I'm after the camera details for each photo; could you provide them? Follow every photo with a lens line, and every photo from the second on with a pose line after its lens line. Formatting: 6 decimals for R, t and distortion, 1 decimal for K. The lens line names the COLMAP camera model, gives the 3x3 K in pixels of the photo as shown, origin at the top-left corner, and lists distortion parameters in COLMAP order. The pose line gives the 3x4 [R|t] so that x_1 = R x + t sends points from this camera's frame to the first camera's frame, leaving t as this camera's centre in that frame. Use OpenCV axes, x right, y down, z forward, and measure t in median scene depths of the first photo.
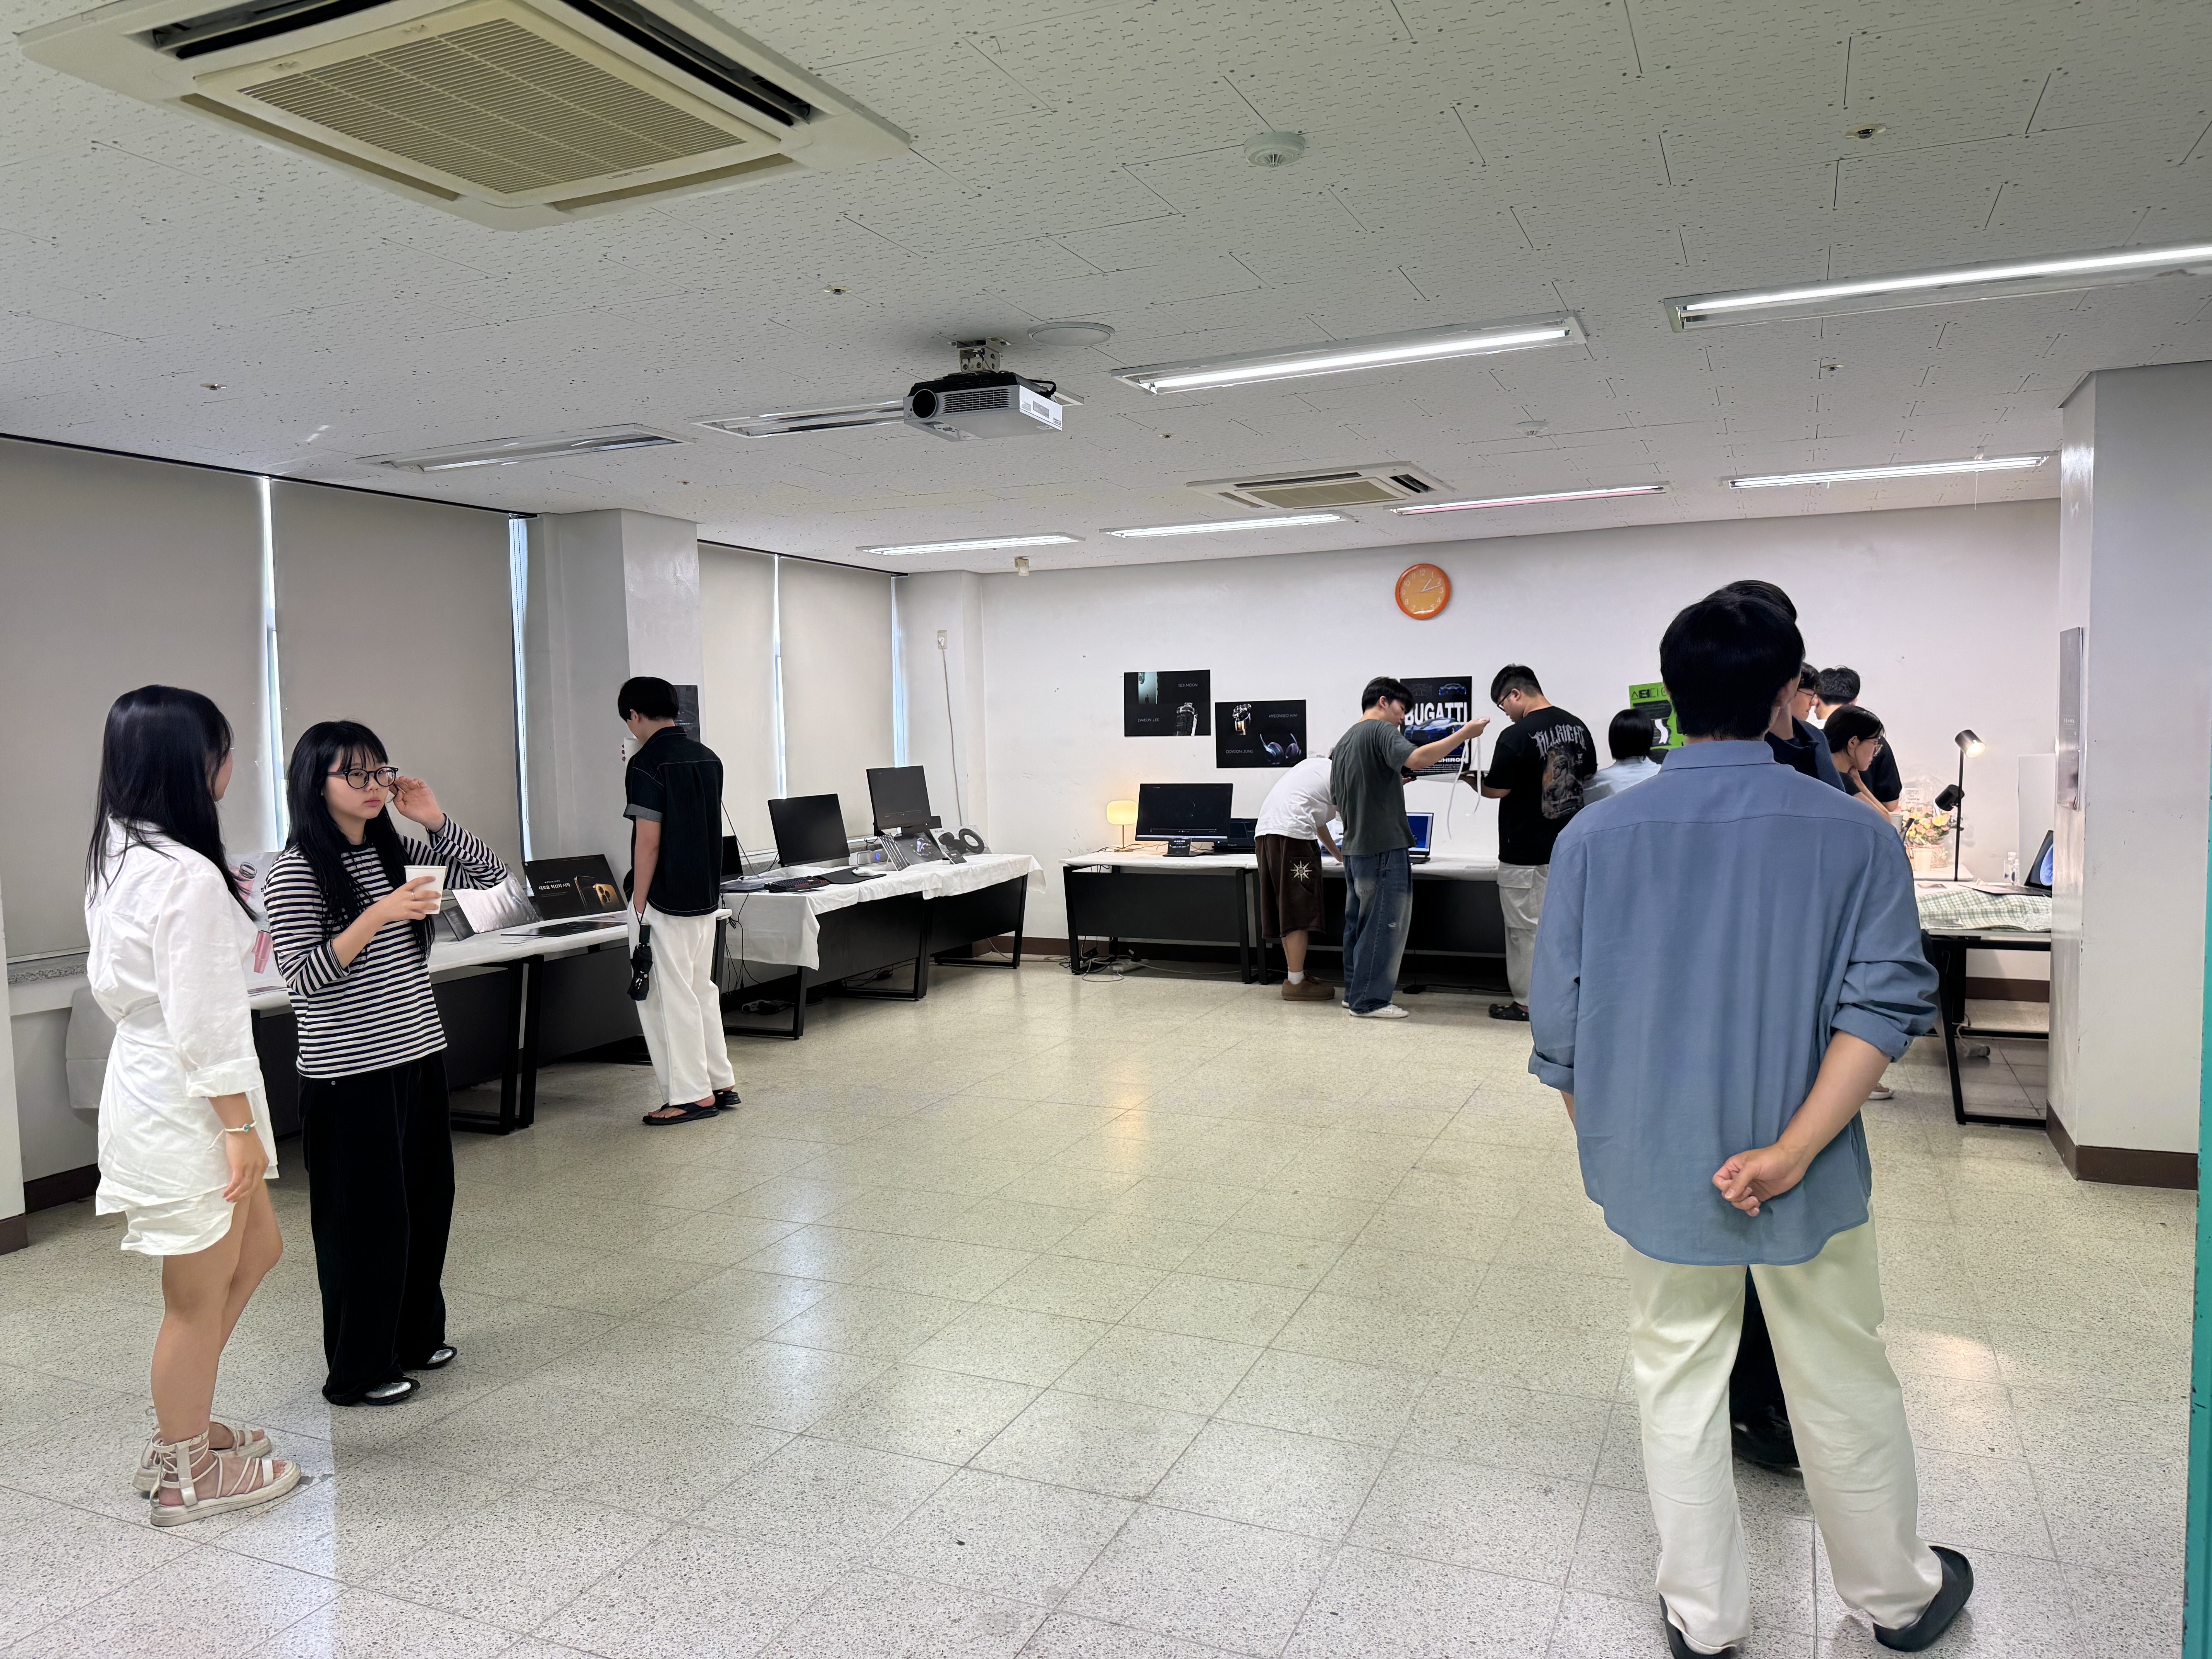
lens RADIAL K [[1564.8, 0, 1106.0], [0, 1564.8, 829.5], [0, 0, 1]] dist [0.137216, -0.002486]
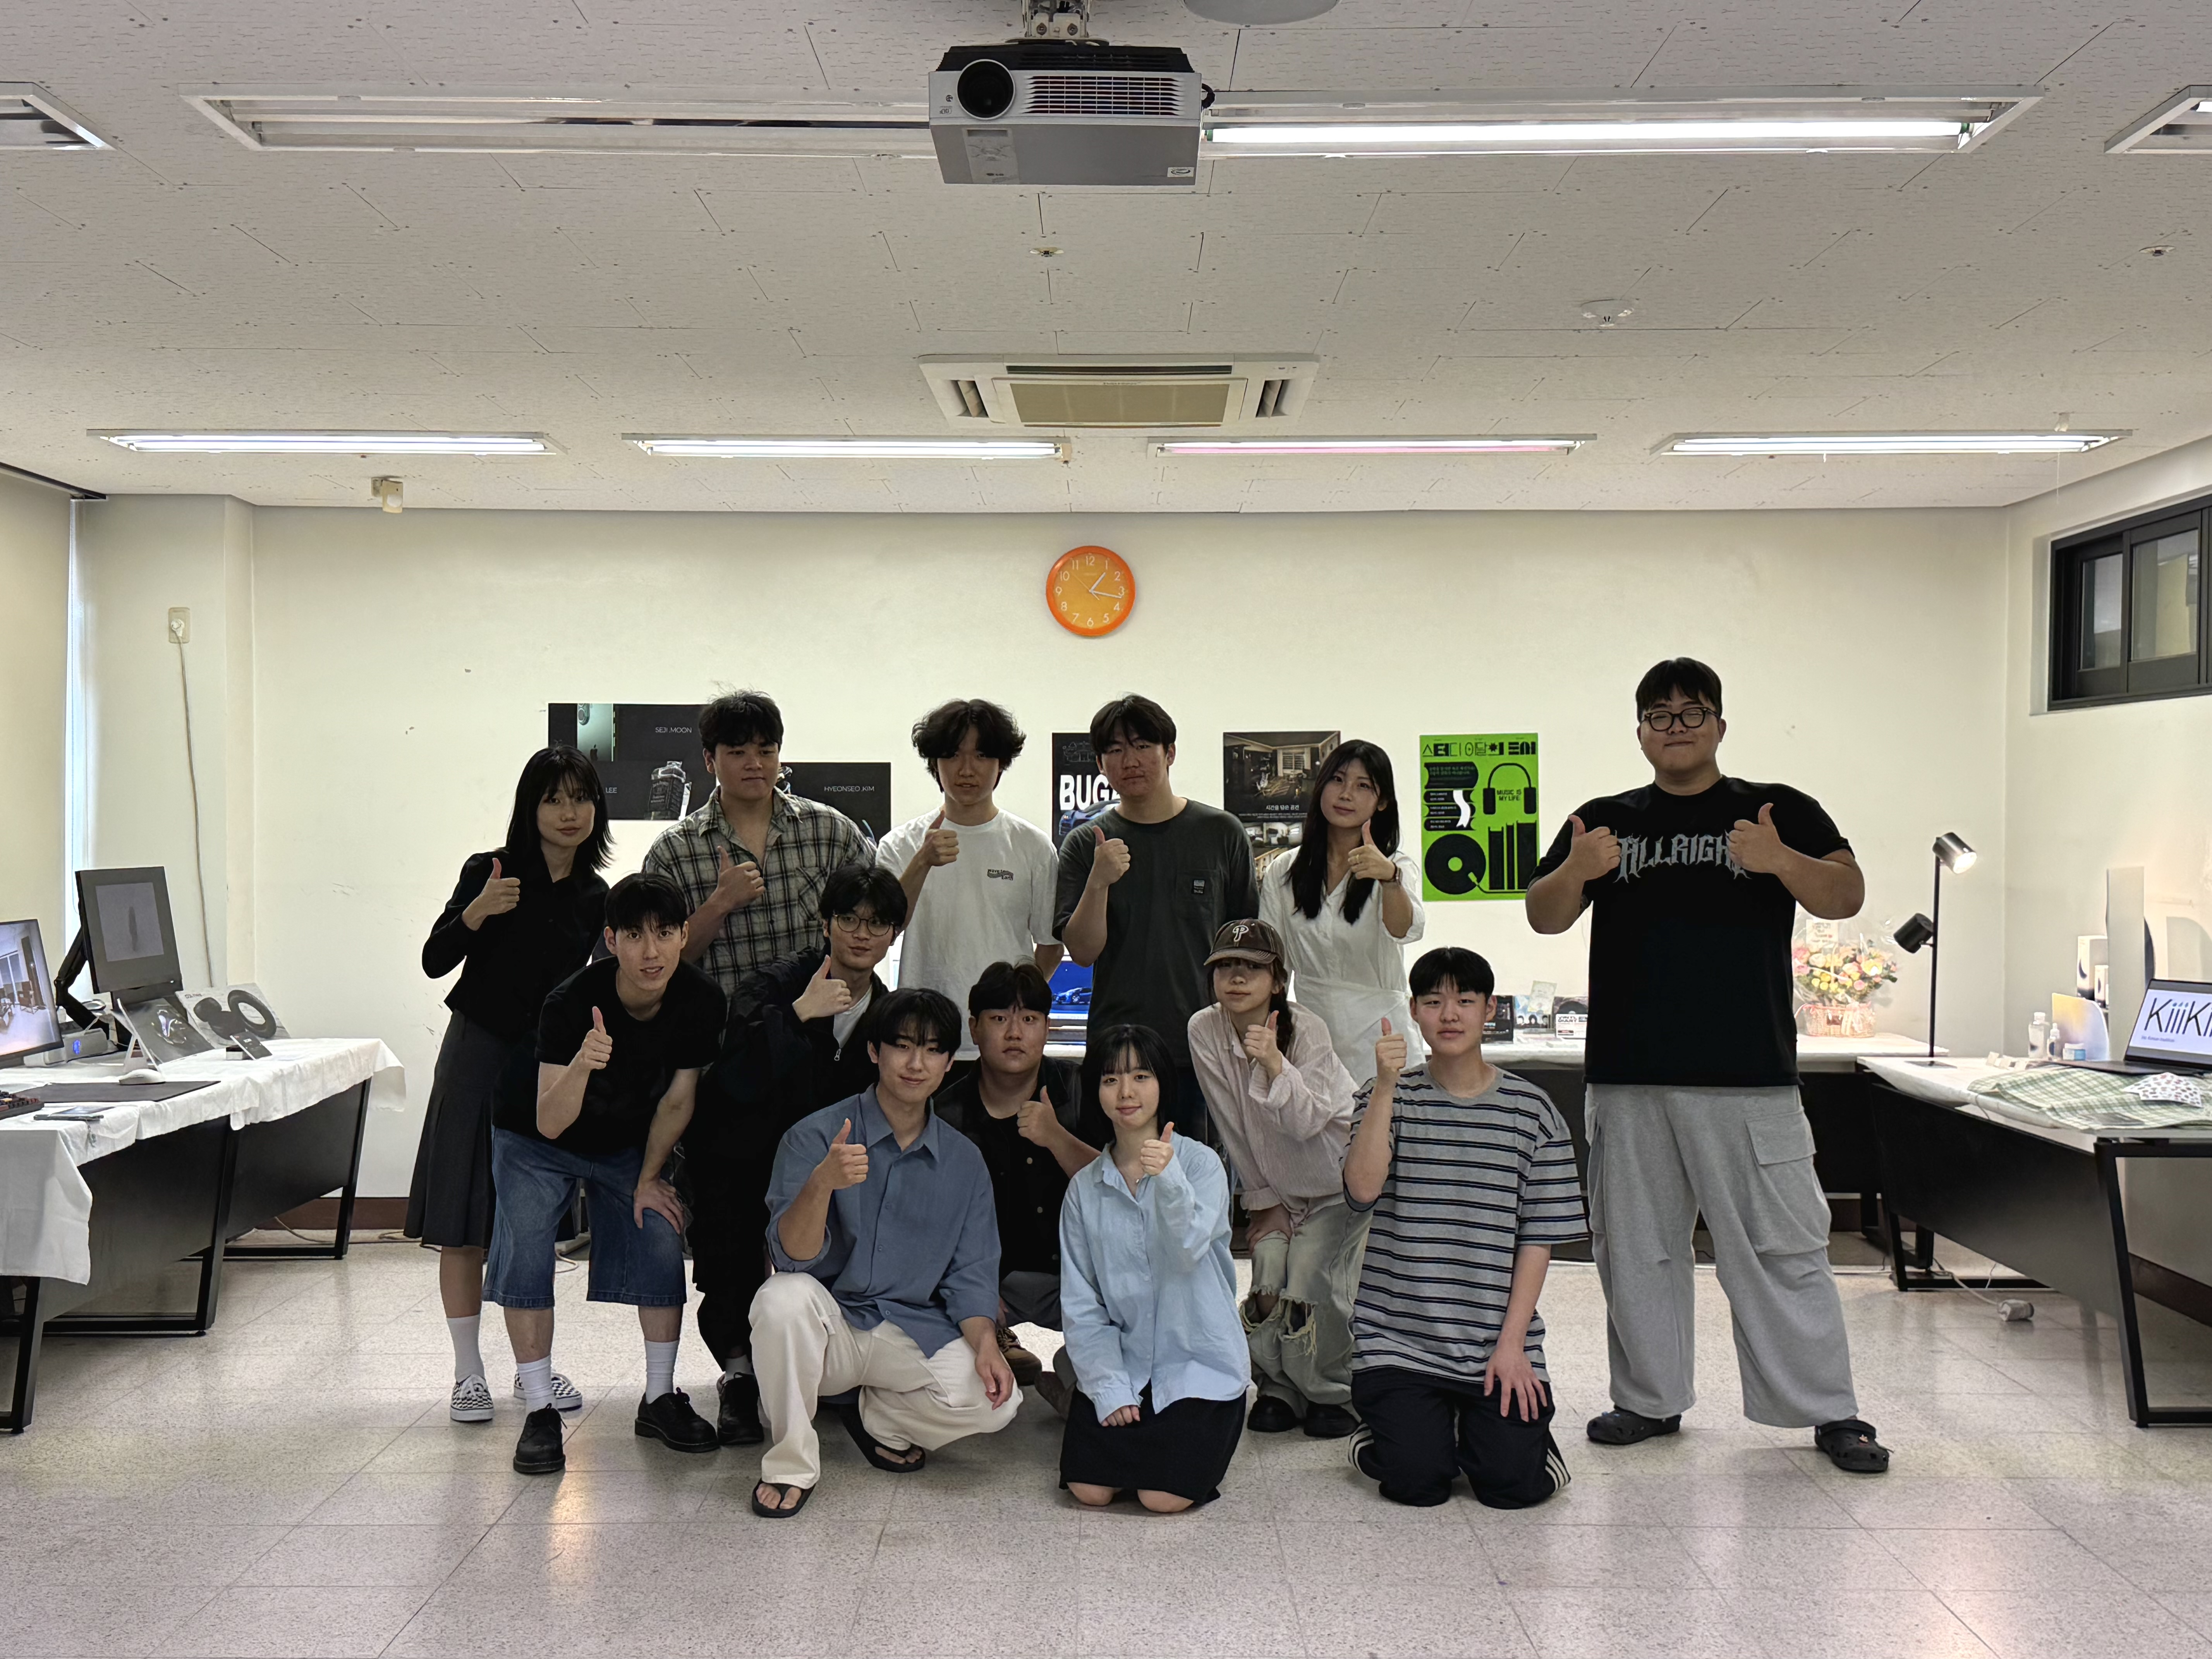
lens RADIAL K [[2478.9, 0, 1106.0], [0, 2478.9, 829.5], [0, 0, 1]] dist [0.189079, -0.297259]
pose [[0.917488, 0.020860, 0.397215, -0.162876], [0.006159, 0.997759, -0.066623, 0.003929], [-0.397715, 0.063572, 0.915304, 0.125334]]
